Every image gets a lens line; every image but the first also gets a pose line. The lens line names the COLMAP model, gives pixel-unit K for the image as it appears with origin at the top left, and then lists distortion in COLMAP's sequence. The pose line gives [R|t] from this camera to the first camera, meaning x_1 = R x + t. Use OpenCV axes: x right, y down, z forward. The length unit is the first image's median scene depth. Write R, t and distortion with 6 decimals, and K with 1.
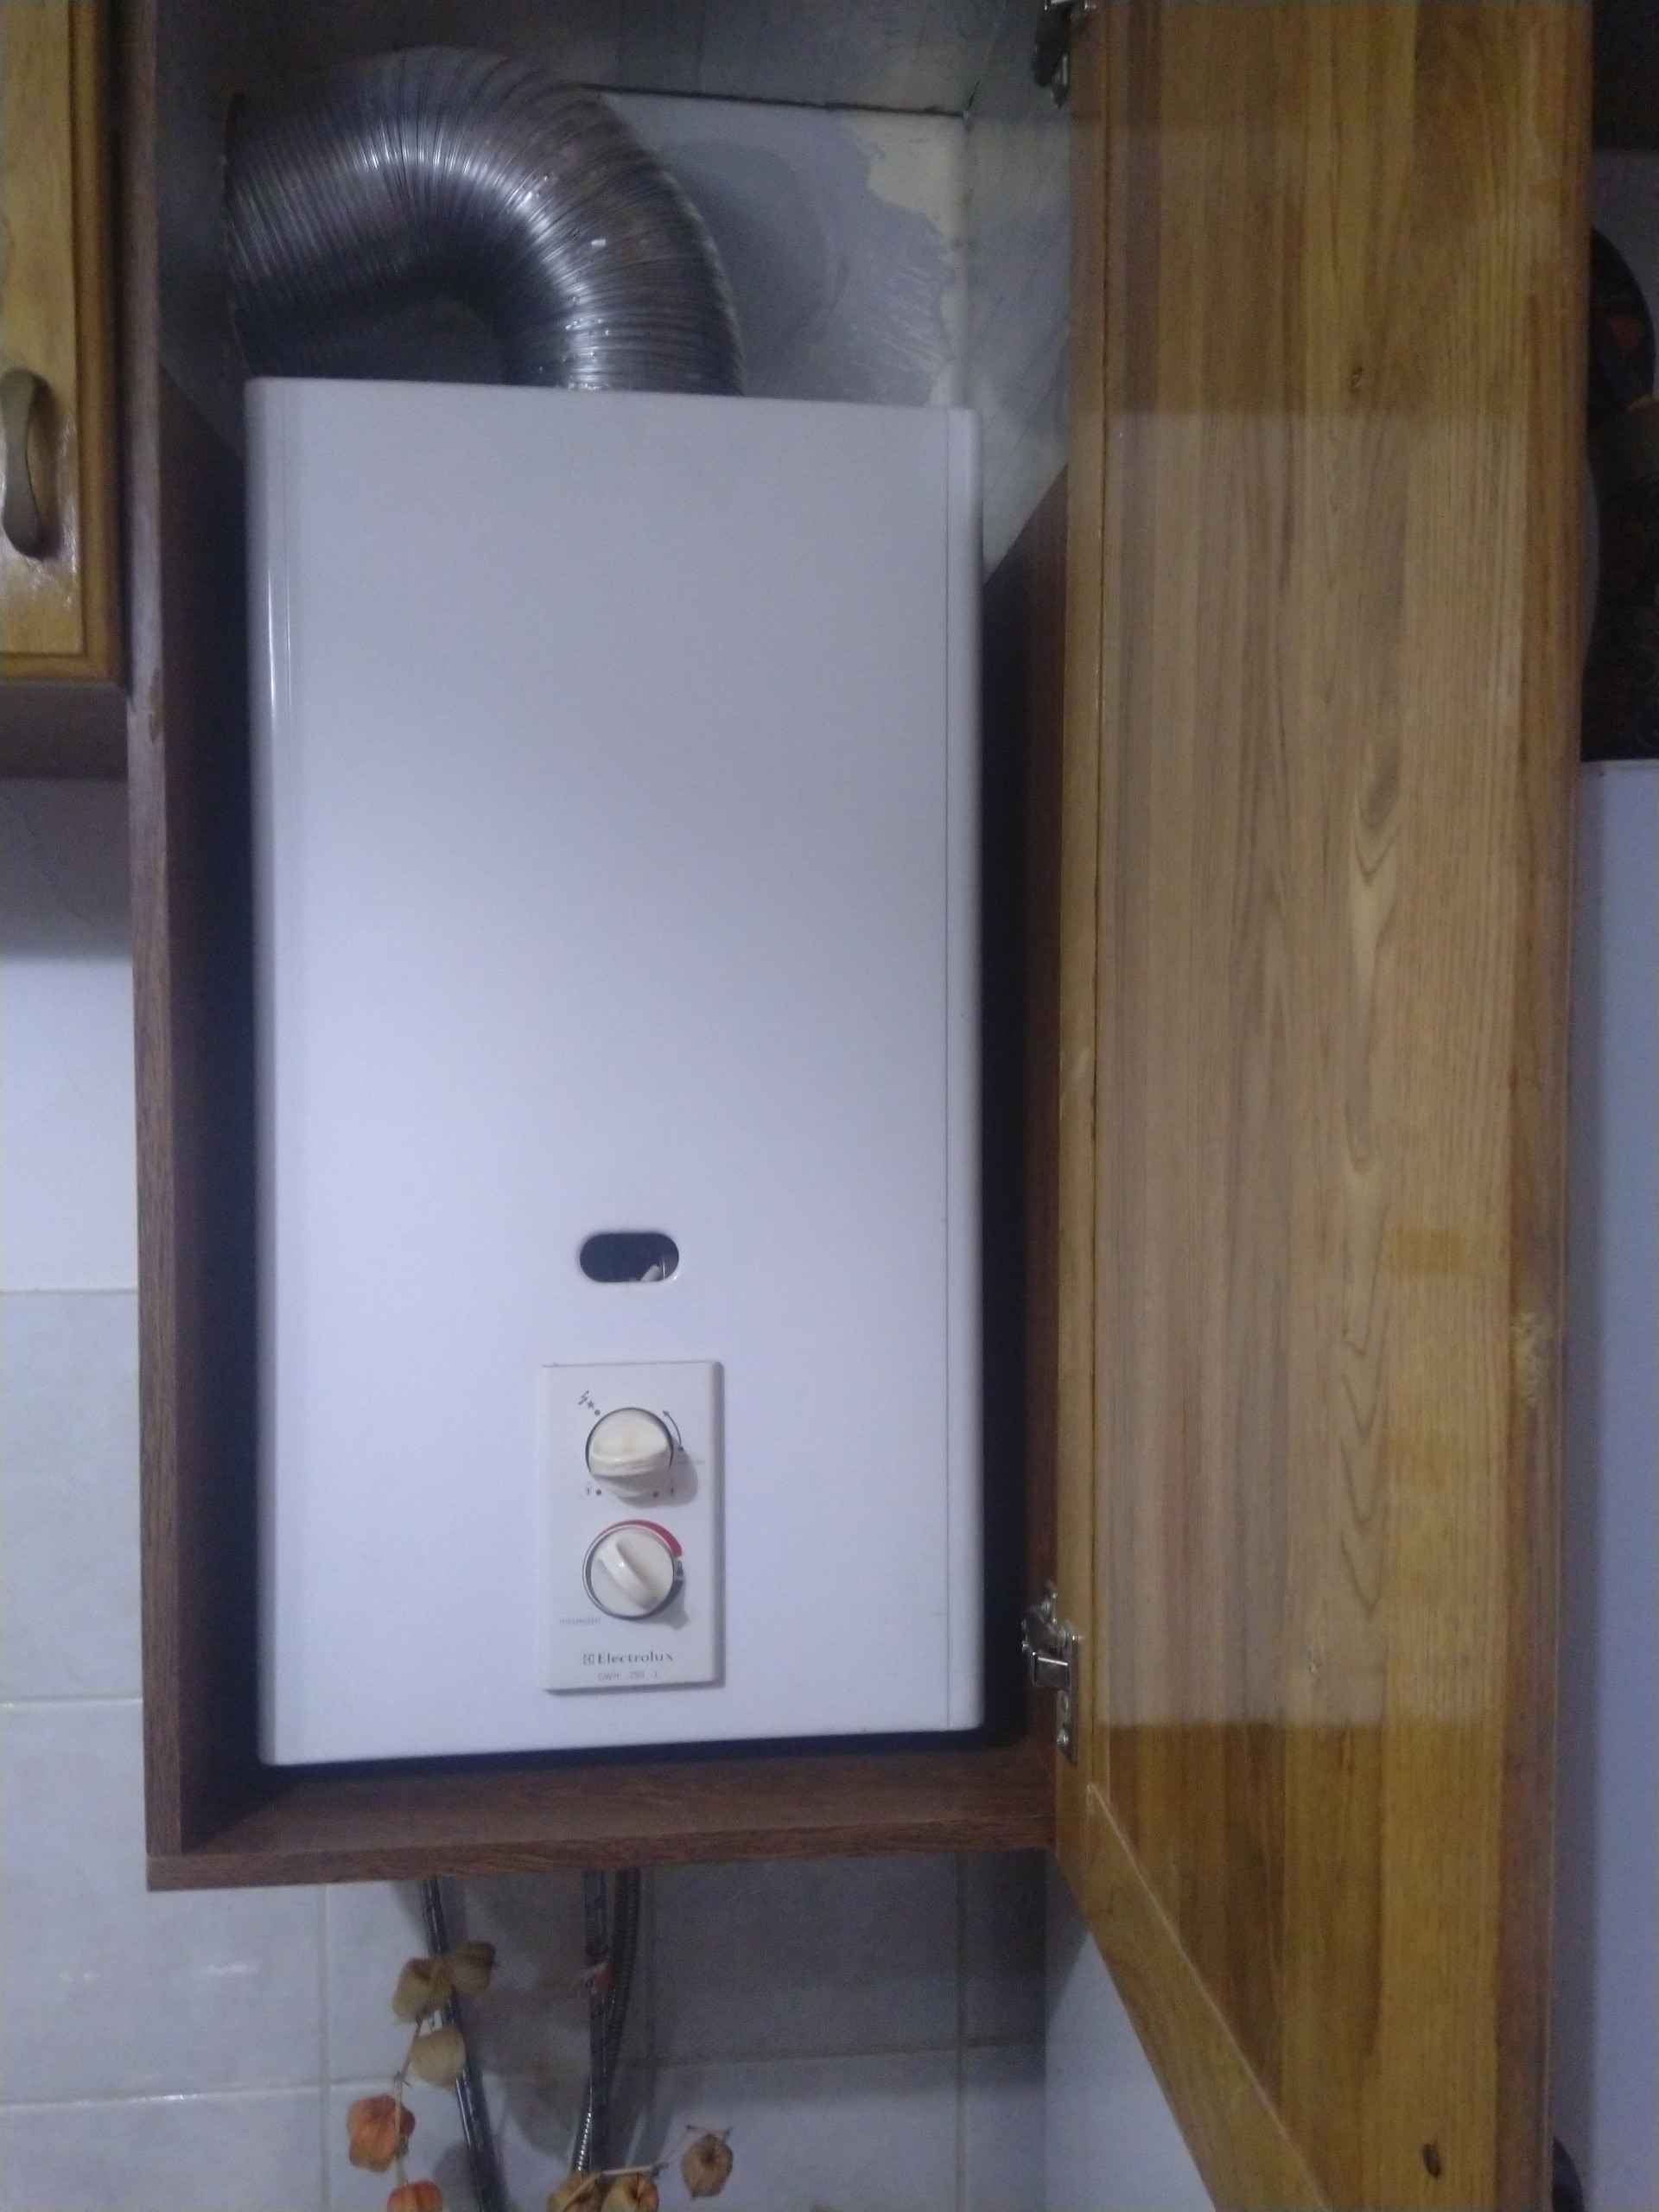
lens RADIAL K [[1729.2, 0, 839.8], [0, 1729.2, 1097.5], [0, 0, 1]] dist [0.053285, -0.000548]
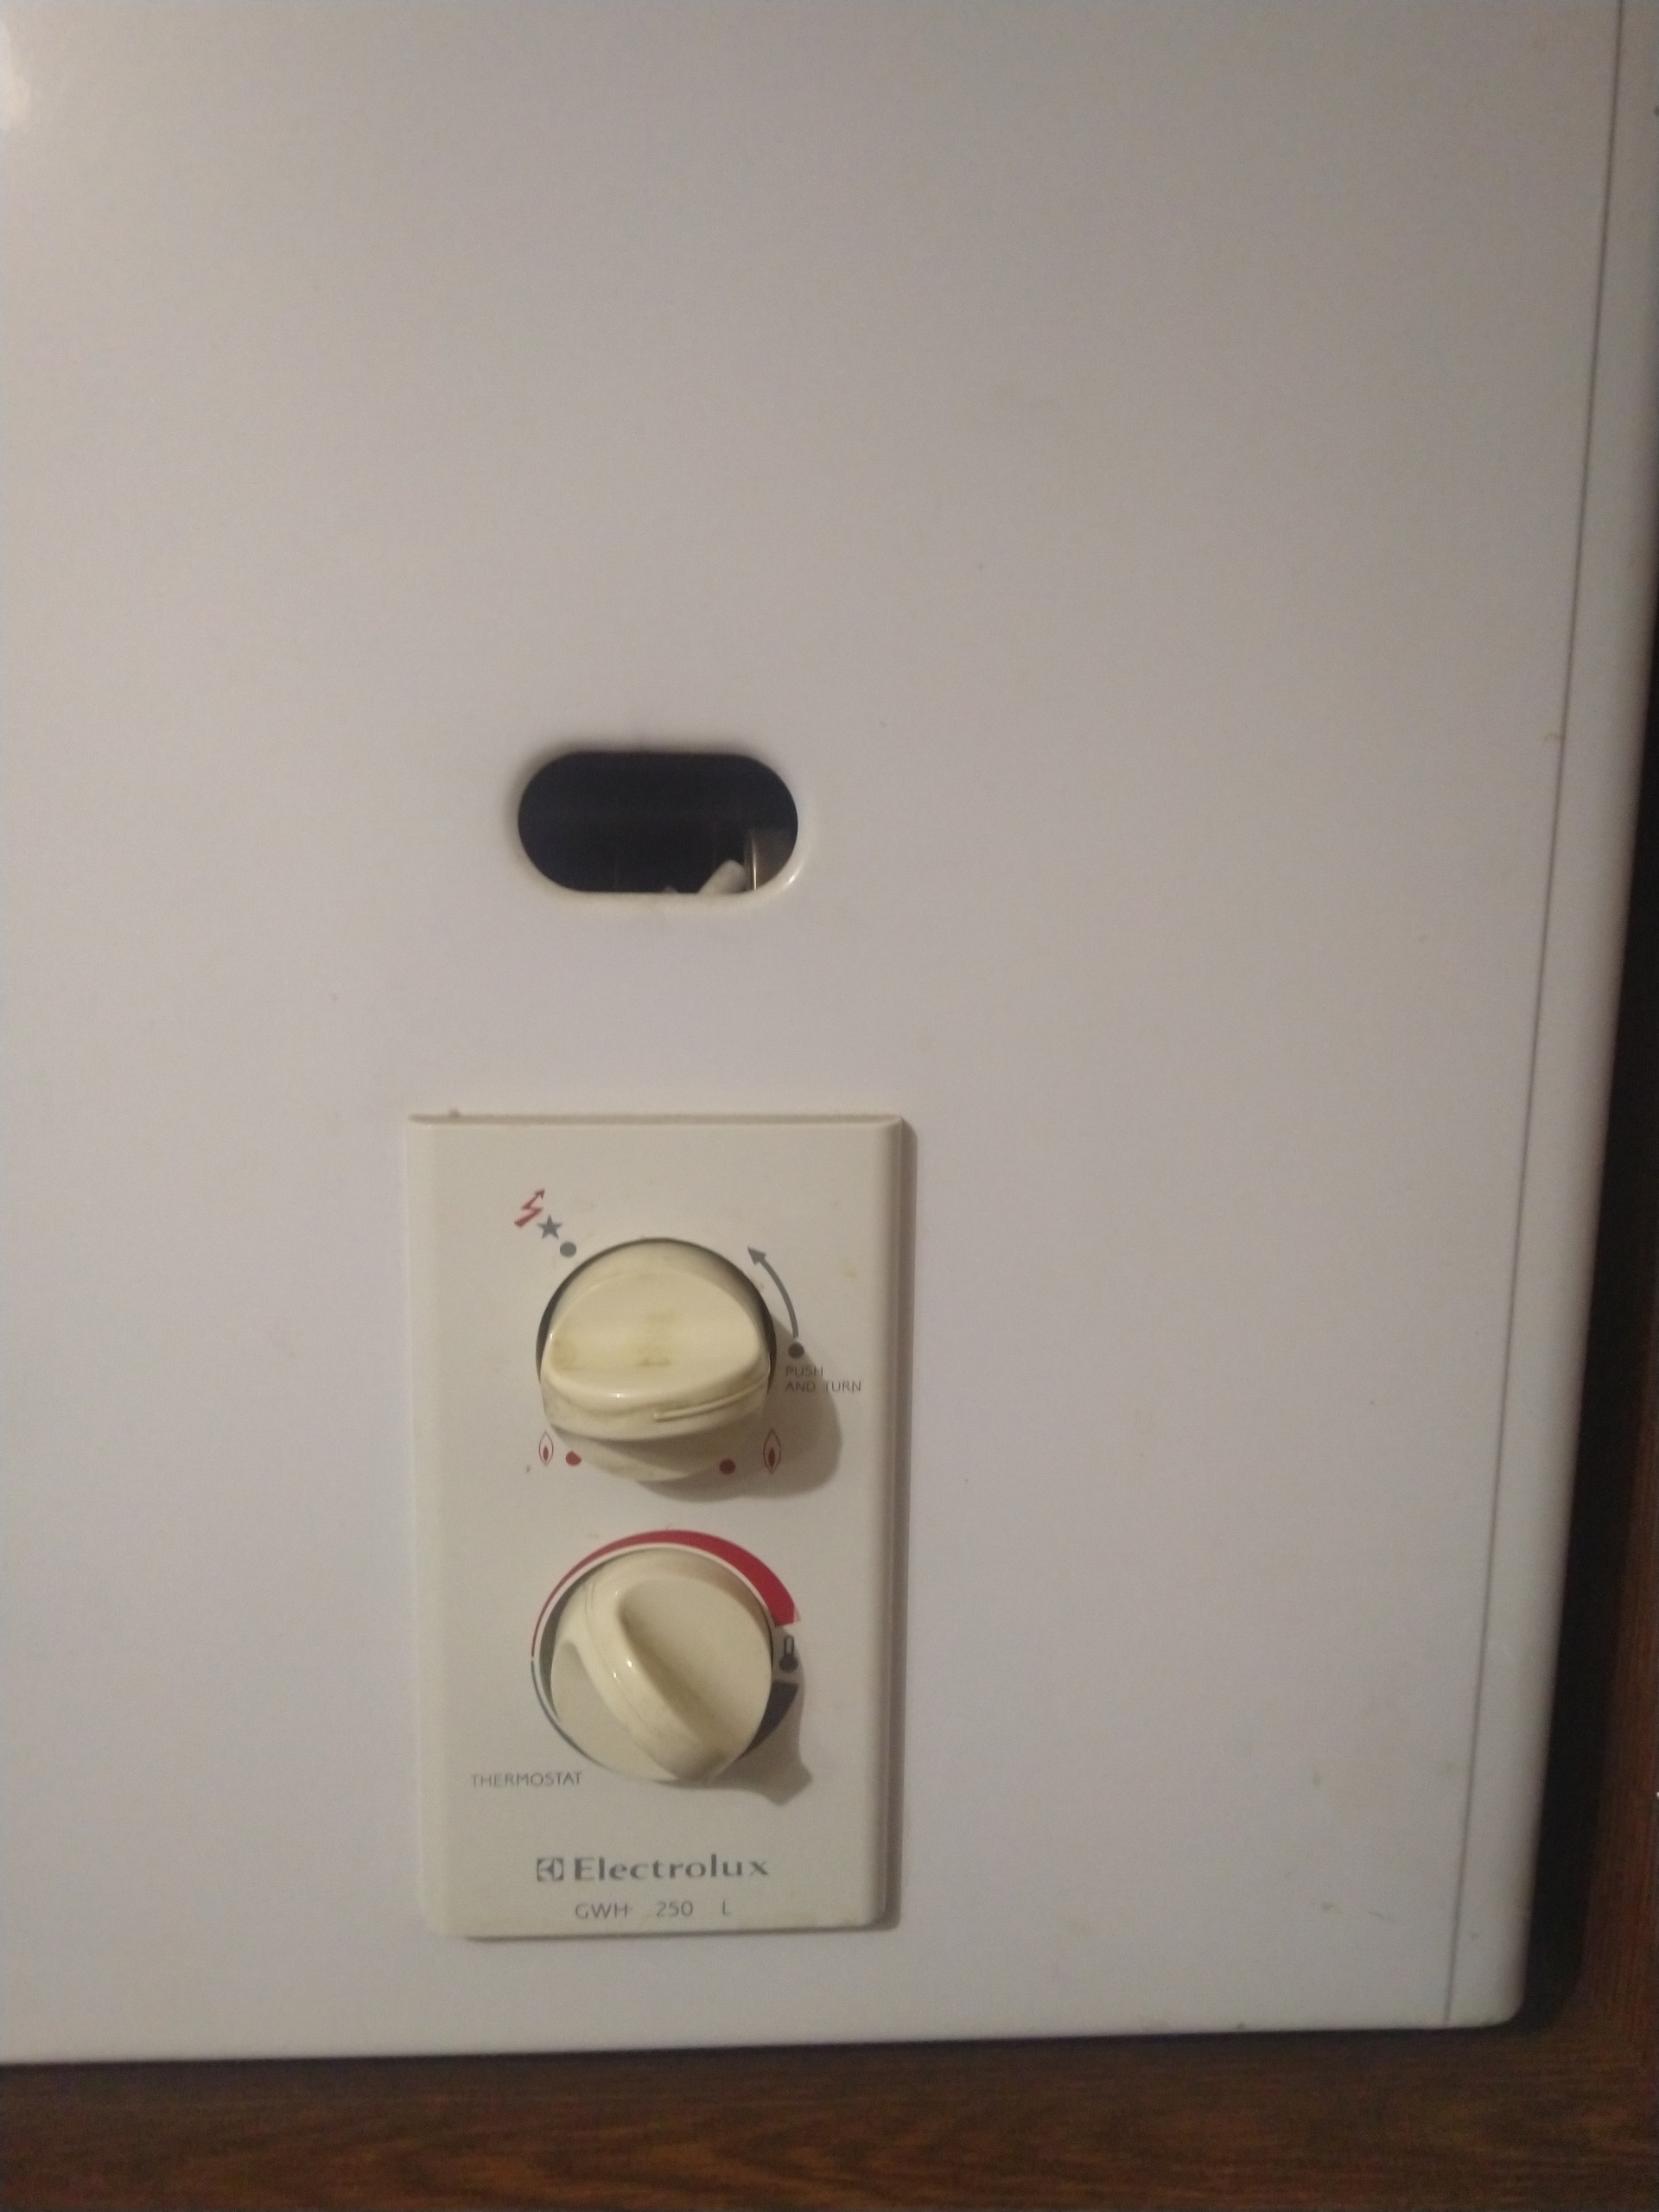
lens RADIAL K [[1729.2, 0, 836.6], [0, 1729.2, 1106.4], [0, 0, 1]] dist [0.053285, -0.000548]
pose [[0.998310, 0.032652, -0.048063, -0.067652], [-0.022282, 0.979065, 0.202323, 0.078259], [0.053663, -0.200910, 0.978139, 0.655852]]
